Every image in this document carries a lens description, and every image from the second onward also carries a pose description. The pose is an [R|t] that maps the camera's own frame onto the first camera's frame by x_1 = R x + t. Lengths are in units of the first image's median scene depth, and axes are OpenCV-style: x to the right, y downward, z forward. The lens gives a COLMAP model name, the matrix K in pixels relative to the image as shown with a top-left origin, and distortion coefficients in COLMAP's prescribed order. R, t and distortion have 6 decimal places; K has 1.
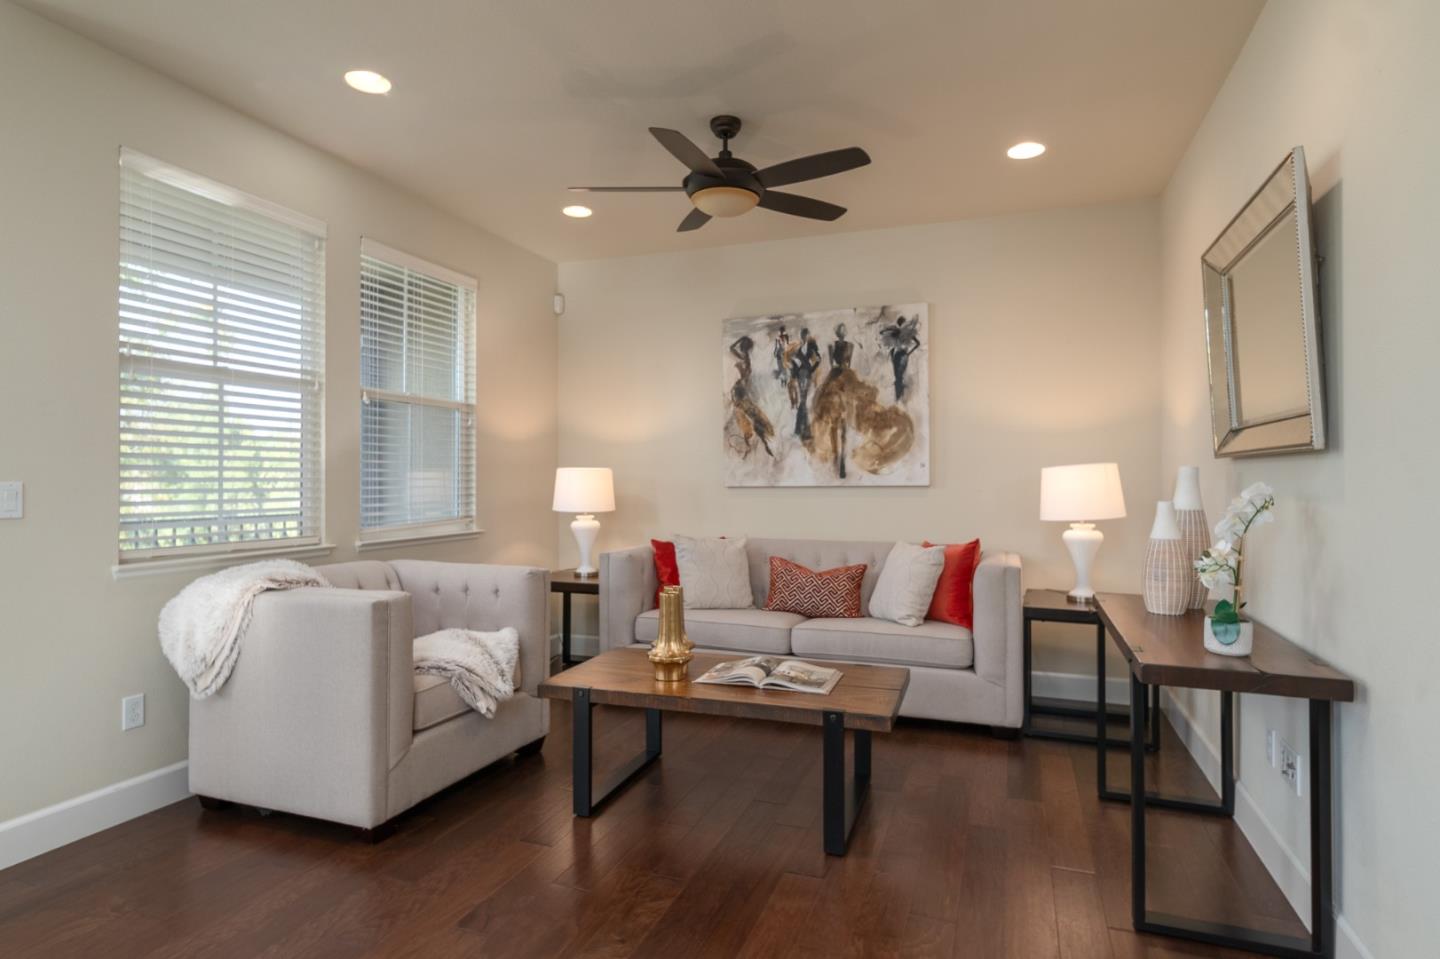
lens RADIAL K [[780.5, 0, 720.0], [0, 780.5, 479.5], [0, 0, 1]] dist [0.002183, 0.000553]
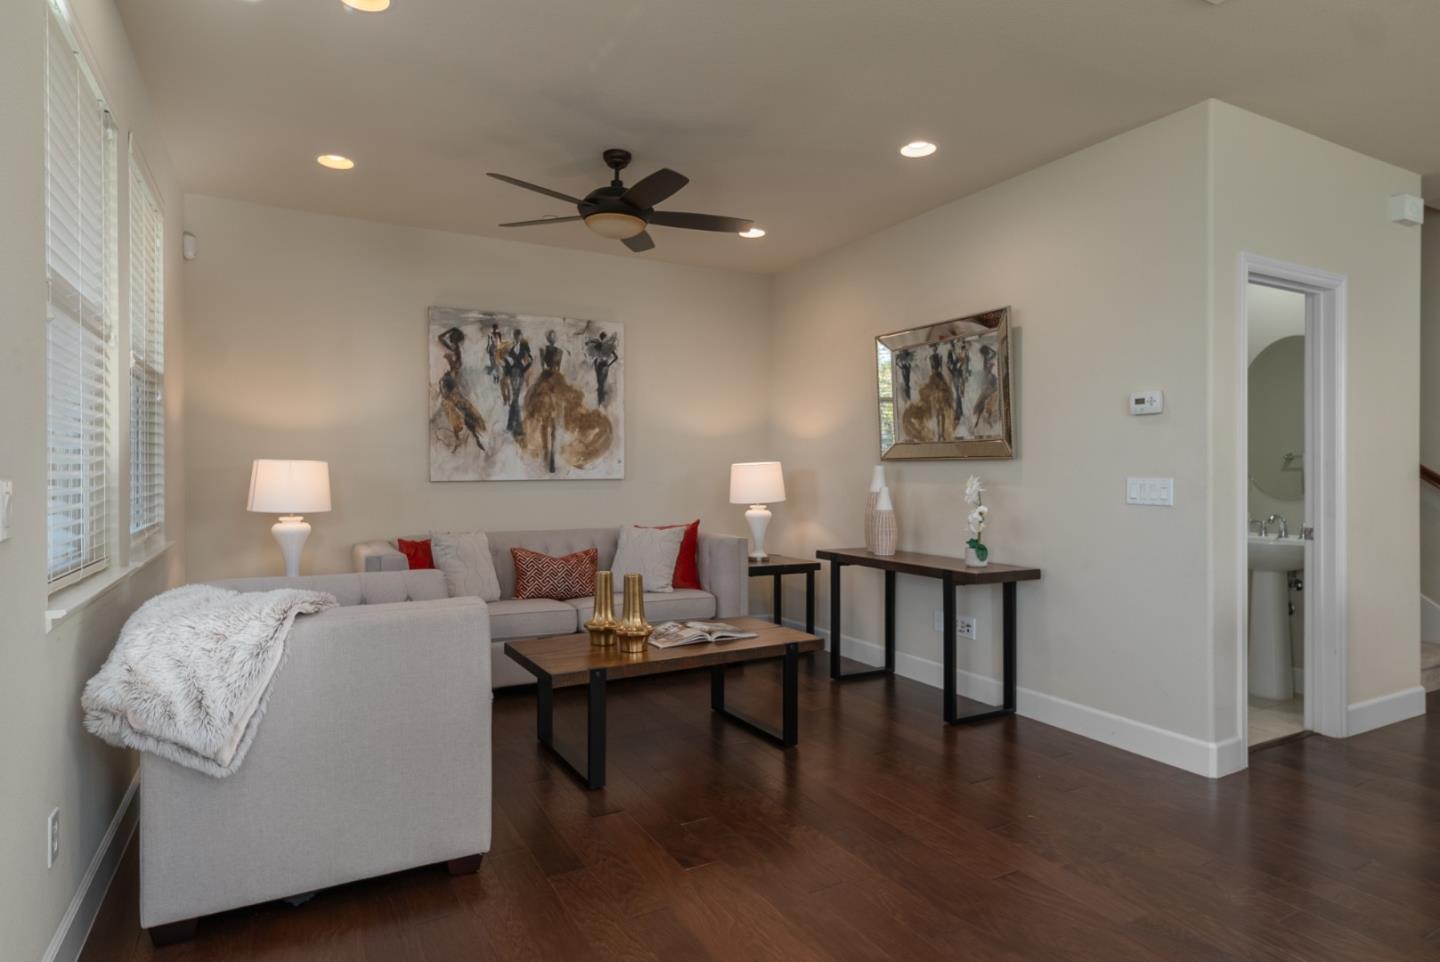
lens RADIAL K [[799.6, 0, 720.0], [0, 799.6, 481.0], [0, 0, 1]] dist [0.001481, 0.000608]
pose [[0.655399, -0.008171, 0.755239, -0.532597], [-0.000099, 0.999941, 0.010905, -0.001985], [-0.755283, -0.007222, 0.655359, 0.092492]]
